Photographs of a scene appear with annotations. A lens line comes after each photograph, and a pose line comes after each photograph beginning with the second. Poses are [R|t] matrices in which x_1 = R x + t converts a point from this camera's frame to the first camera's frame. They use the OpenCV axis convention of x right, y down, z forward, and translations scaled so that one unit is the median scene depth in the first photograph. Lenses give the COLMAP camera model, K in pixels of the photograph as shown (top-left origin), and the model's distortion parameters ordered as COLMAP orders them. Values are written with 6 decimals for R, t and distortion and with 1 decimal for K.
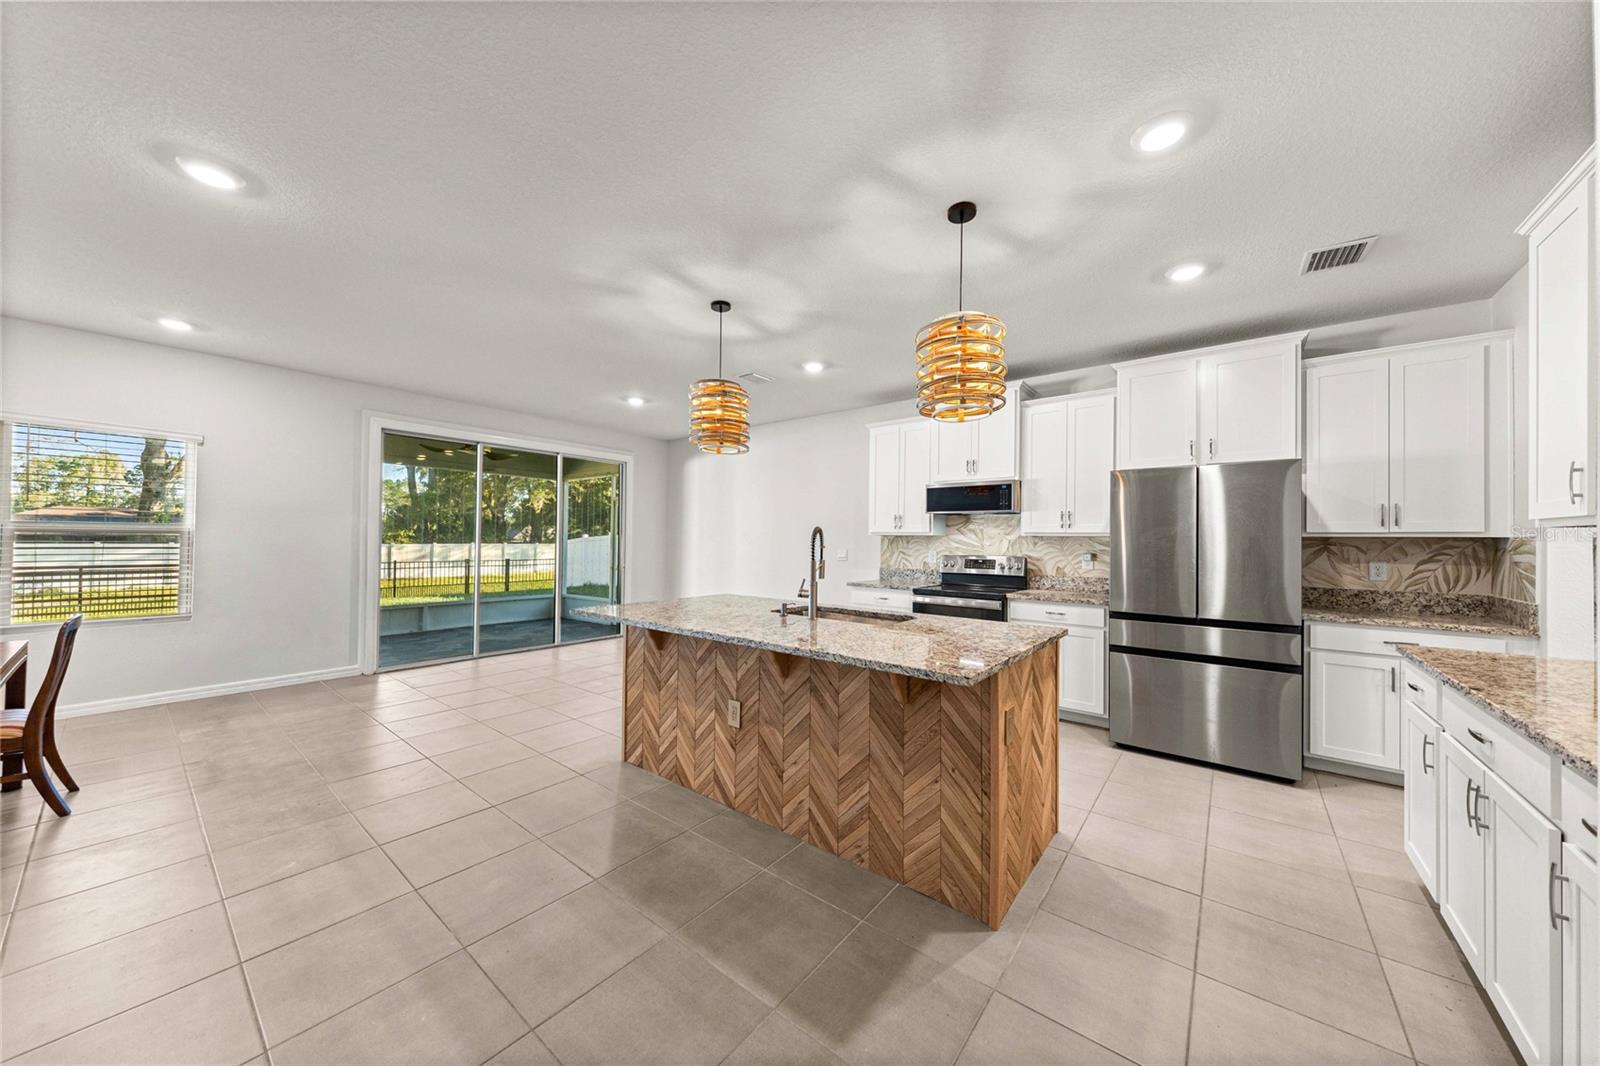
lens RADIAL K [[541.5, 0, 802.2], [0, 541.5, 531.0], [0, 0, 1]] dist [0.000833, -0.000019]
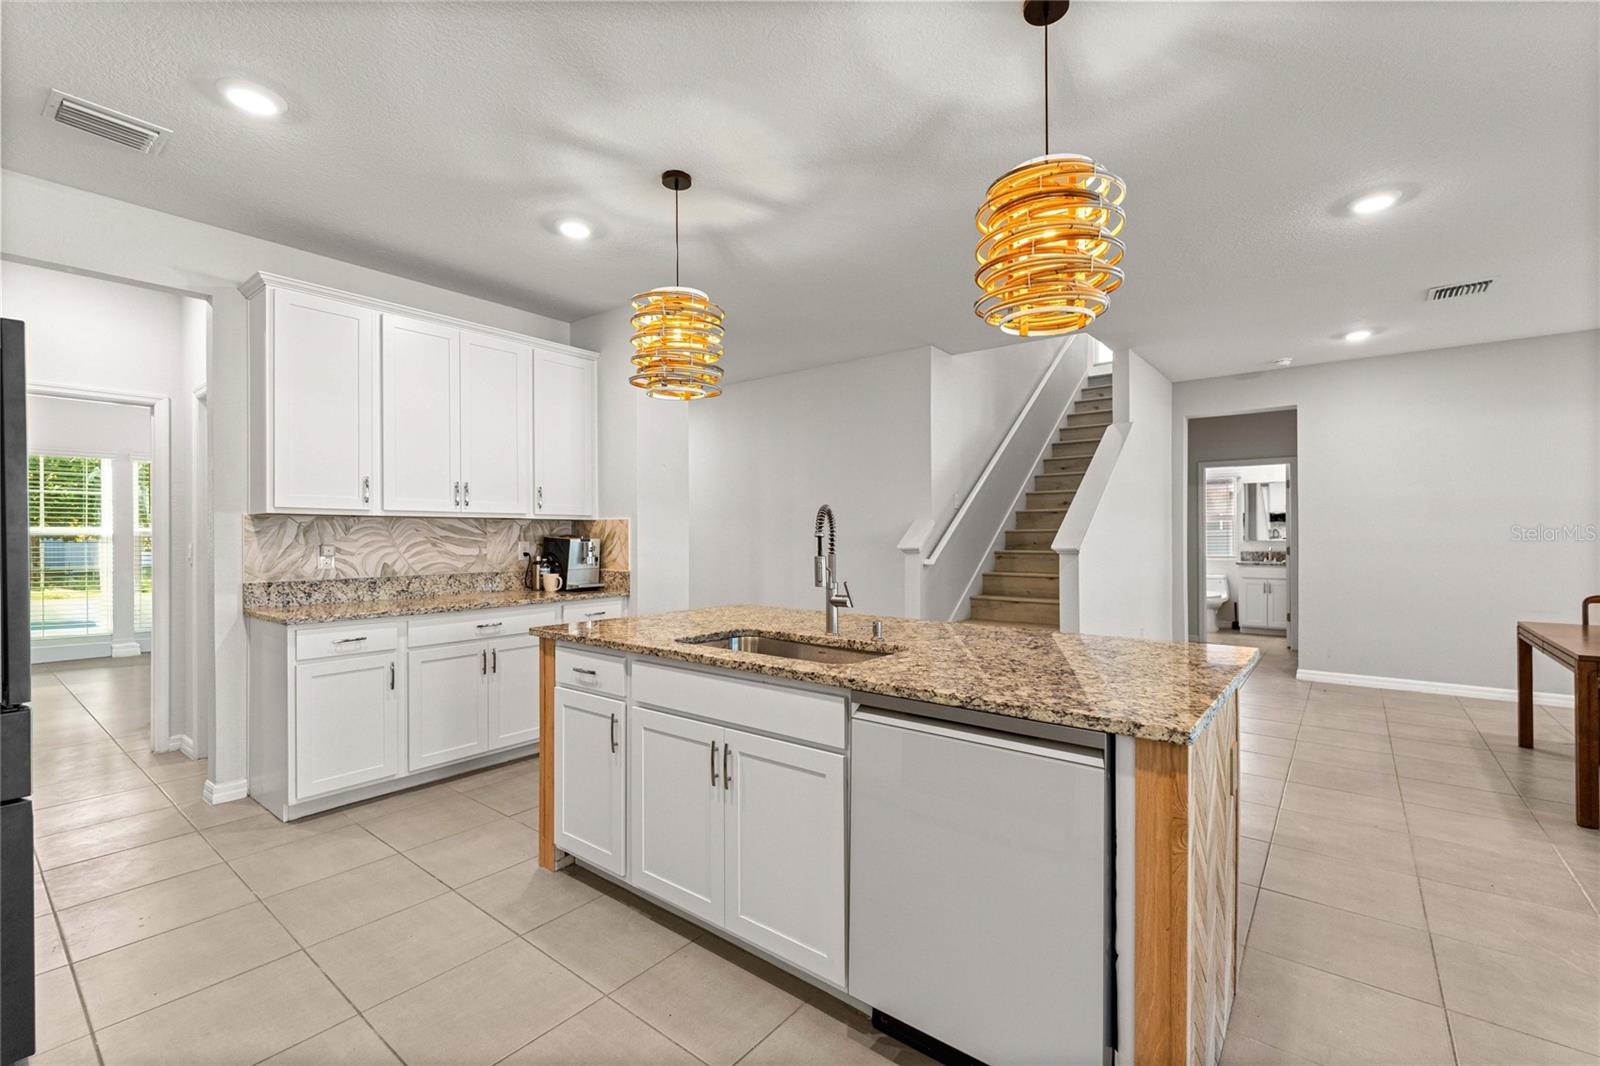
lens RADIAL K [[691.4, 0, 806.7], [0, 691.4, 534.3], [0, 0, 1]] dist [0.001516, -0.000008]
pose [[-0.999858, -0.013262, 0.010363, 0.036325], [-0.013467, 0.999711, -0.019916, 0.037063], [-0.010096, -0.020053, -0.999748, 1.630363]]
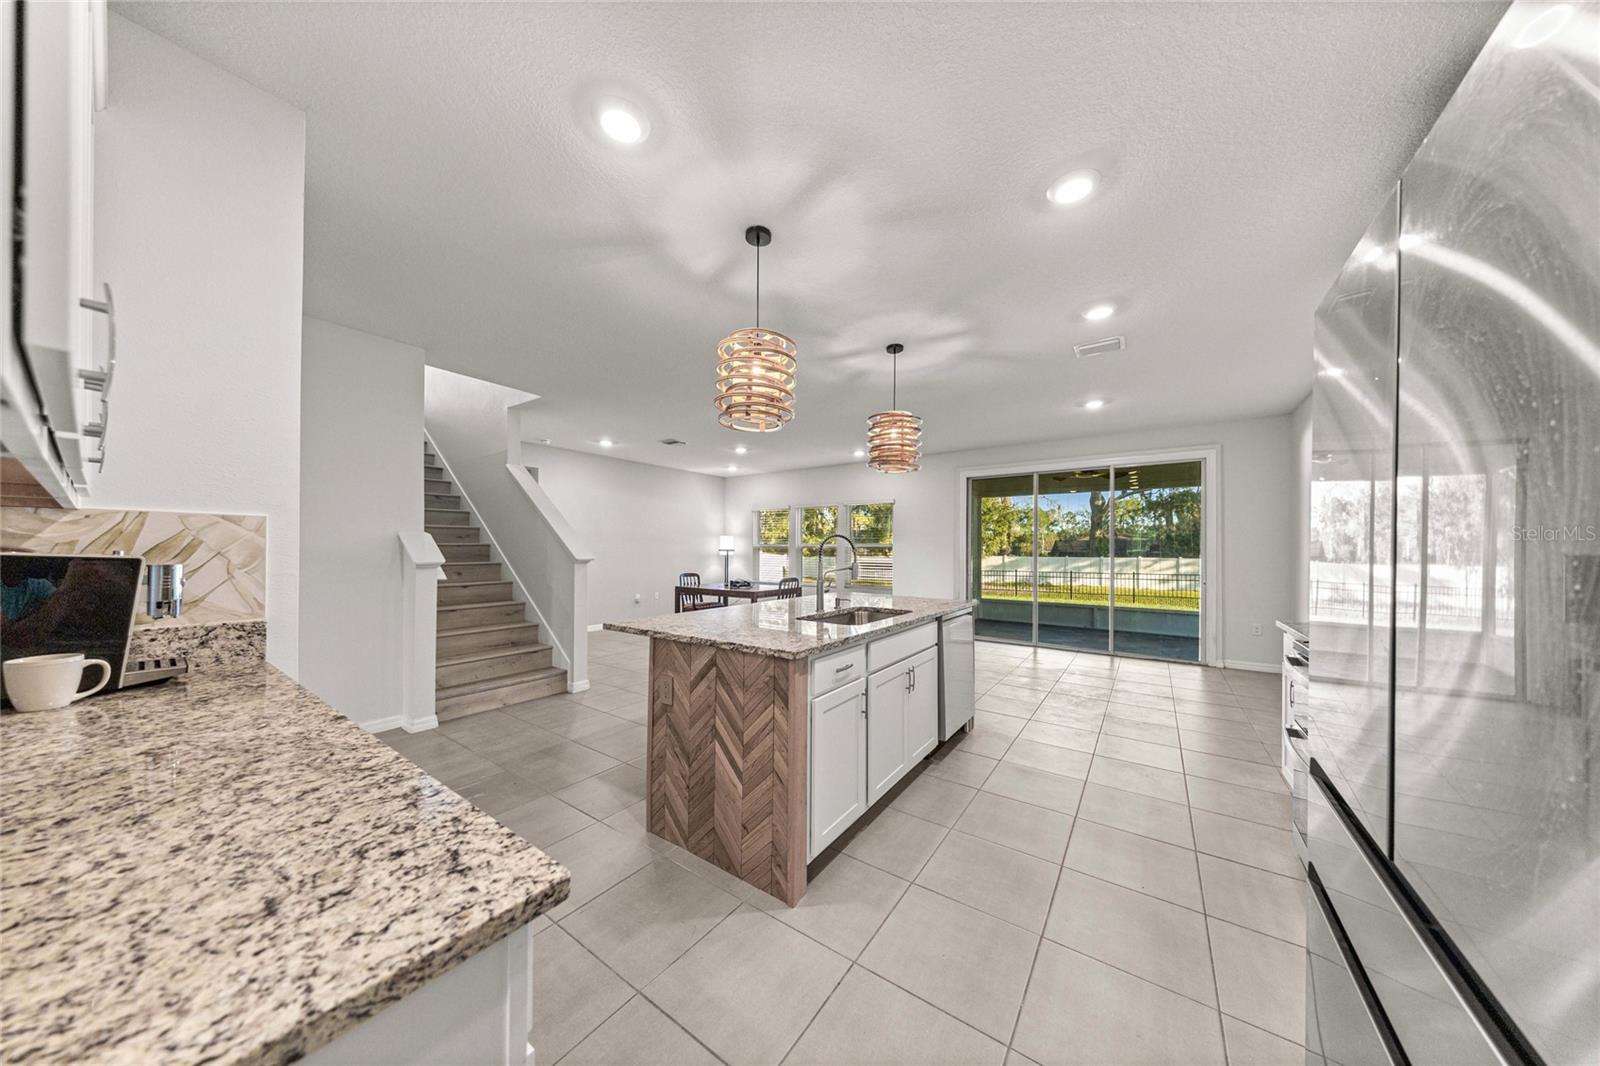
lens RADIAL K [[492.3, 0, 805.0], [0, 492.3, 544.3], [0, 0, 1]] dist [0.001575, 0.000007]
pose [[0.059199, -0.022841, -0.997985, 0.932343], [0.016052, 0.999631, -0.021927, 0.031169], [0.998117, -0.014721, 0.059544, 0.763260]]
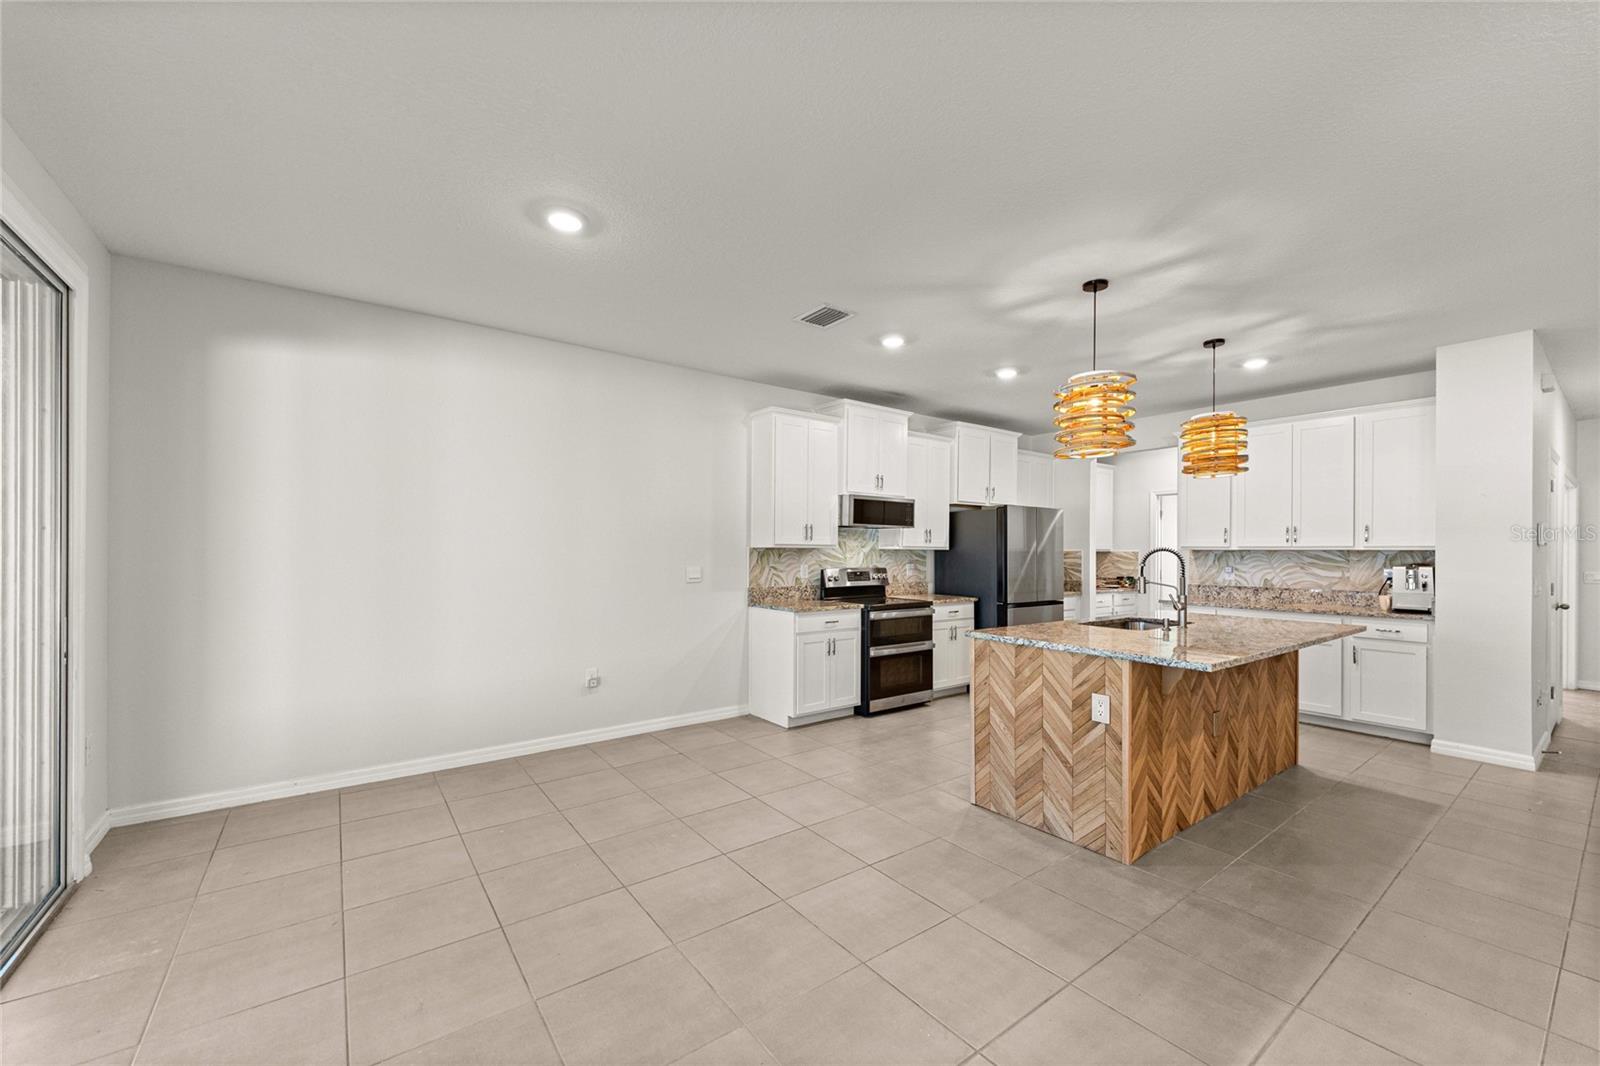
lens RADIAL K [[618.7, 0, 801.2], [0, 618.7, 552.0], [0, 0, 1]] dist [-0.002295, -0.000357]
pose [[0.267476, -0.012345, 0.963486, -1.261005], [-0.021909, 0.999581, 0.018890, -0.006830], [-0.963316, -0.026162, 0.267093, 1.218719]]
